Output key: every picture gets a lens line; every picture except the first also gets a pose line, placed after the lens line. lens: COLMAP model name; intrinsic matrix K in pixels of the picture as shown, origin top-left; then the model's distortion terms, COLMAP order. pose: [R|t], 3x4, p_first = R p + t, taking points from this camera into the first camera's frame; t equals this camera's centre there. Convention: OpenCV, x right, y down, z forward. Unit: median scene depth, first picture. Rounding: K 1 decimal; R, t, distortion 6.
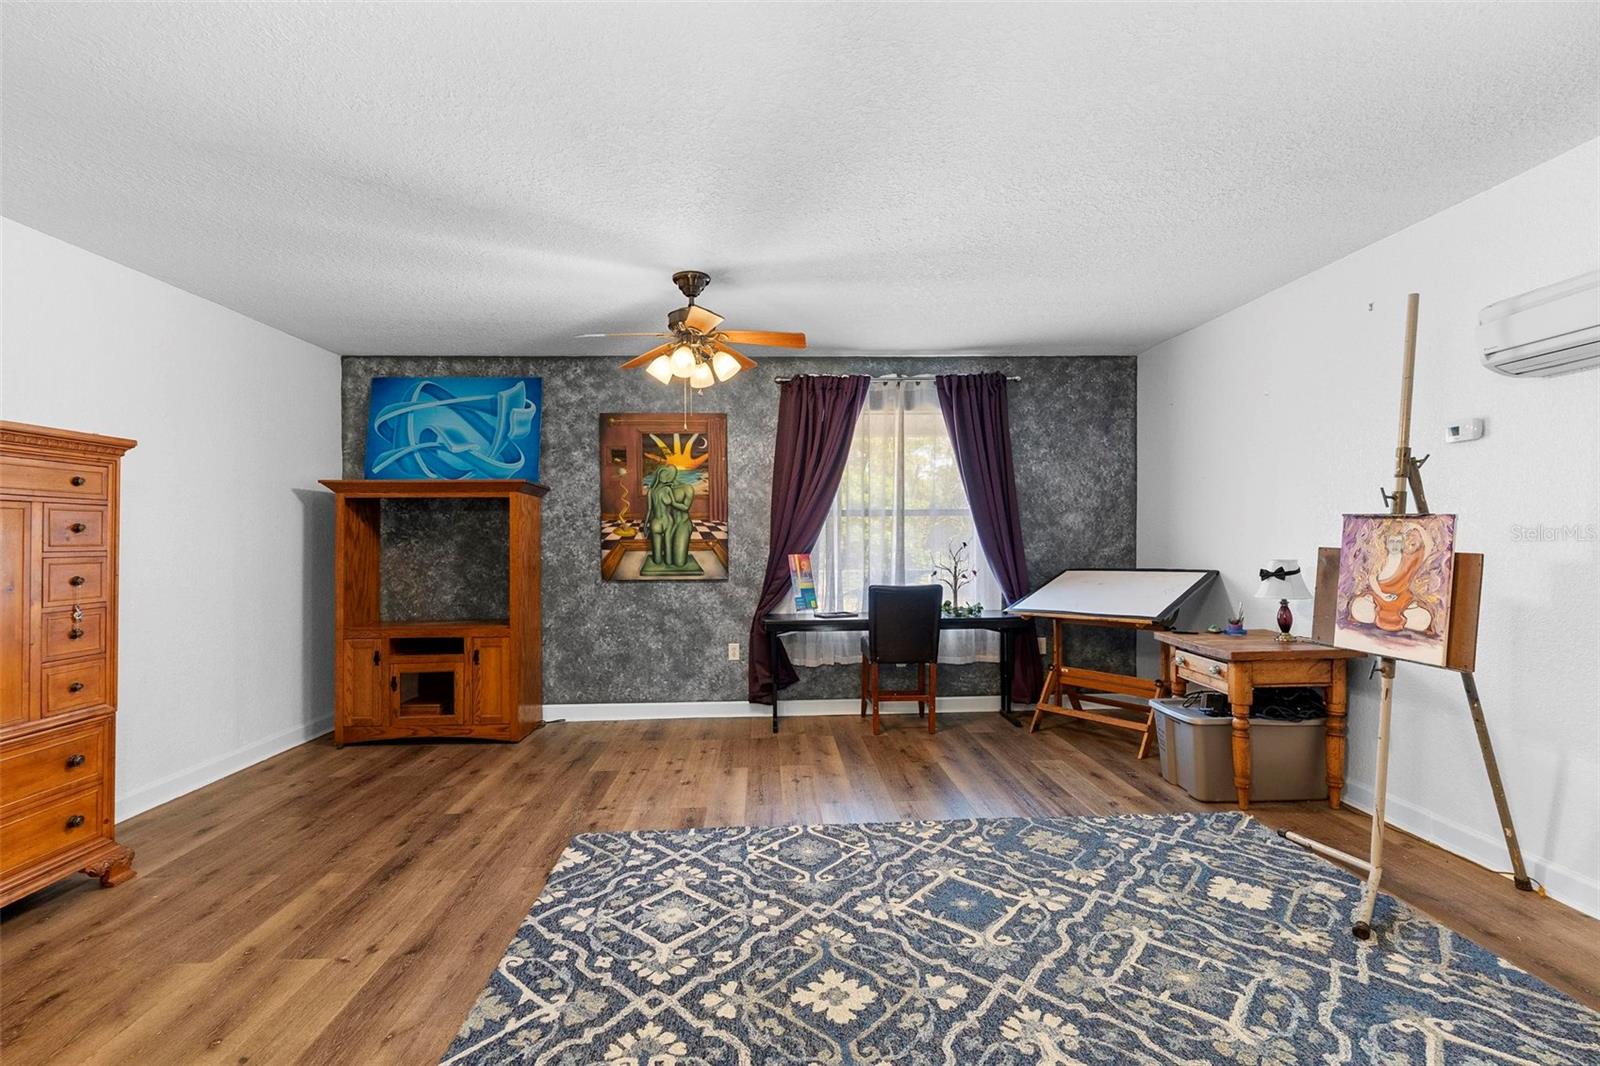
lens RADIAL K [[719.9, 0, 796.5], [0, 719.9, 530.3], [0, 0, 1]] dist [-0.011180, 0.004677]
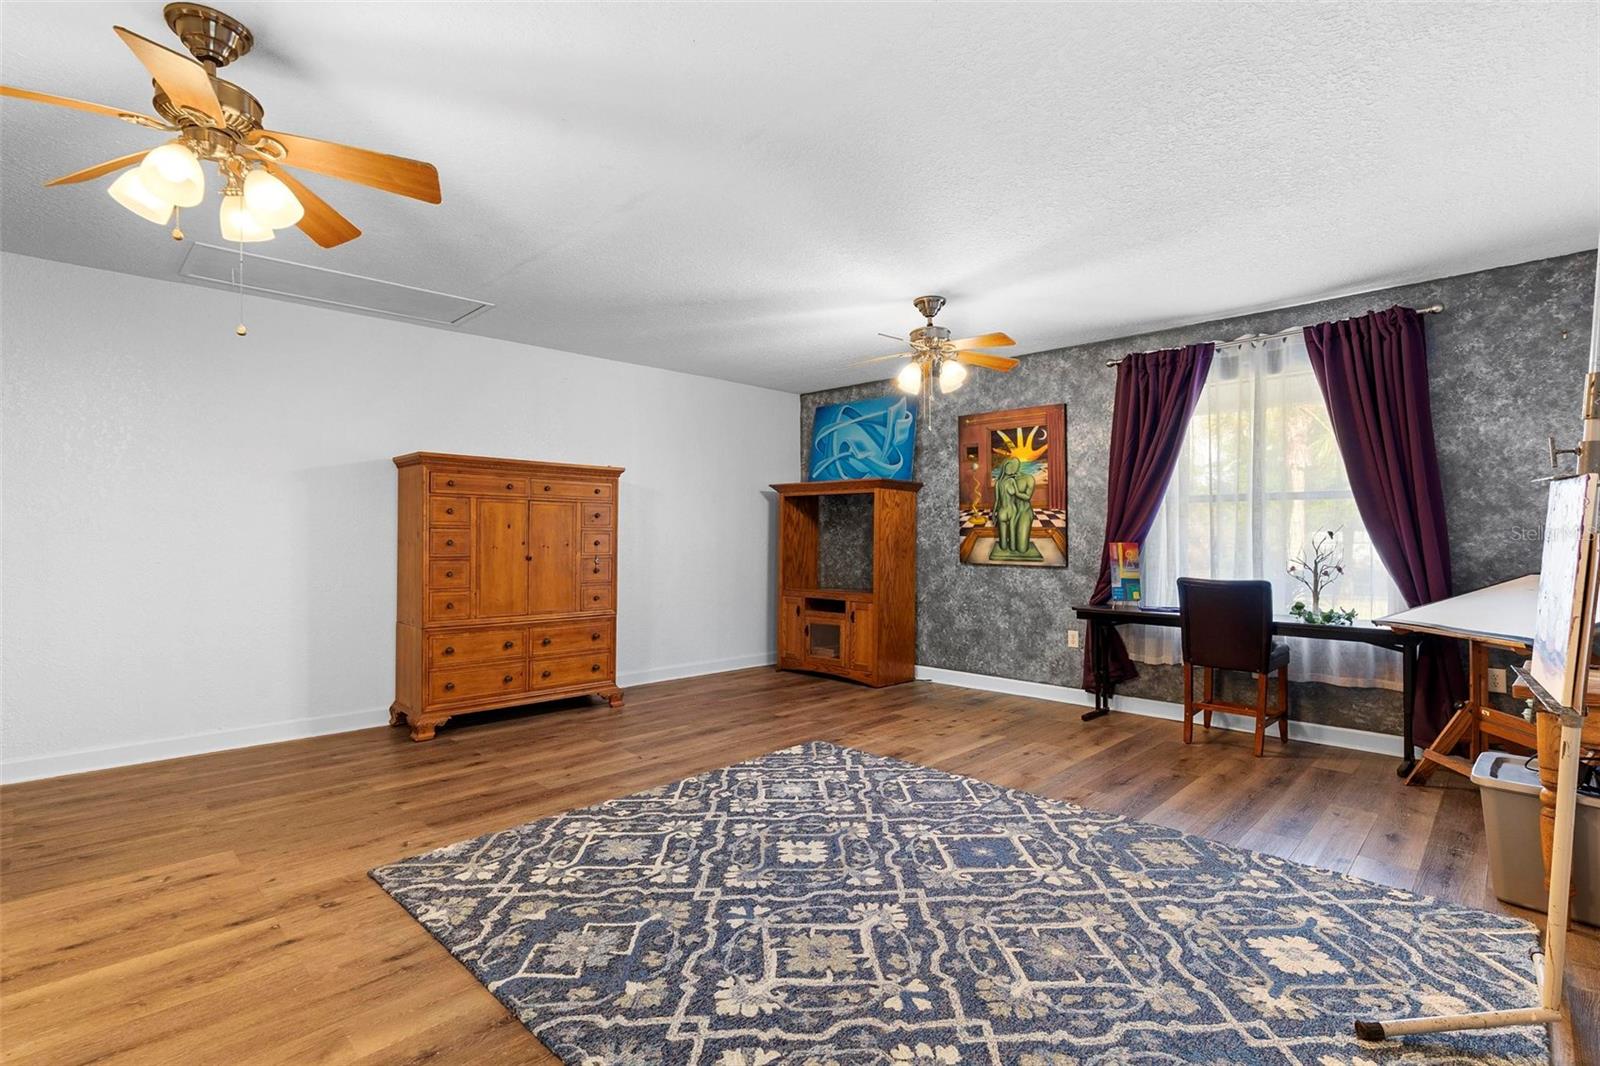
lens RADIAL K [[719.9, 0, 779.2], [0, 719.9, 524.4], [0, 0, 1]] dist [-0.011180, 0.004677]
pose [[0.688499, 0.000988, -0.725237, 0.406350], [-0.002421, 0.999997, -0.000936, 0.011776], [0.725233, 0.002401, 0.688499, 0.010966]]
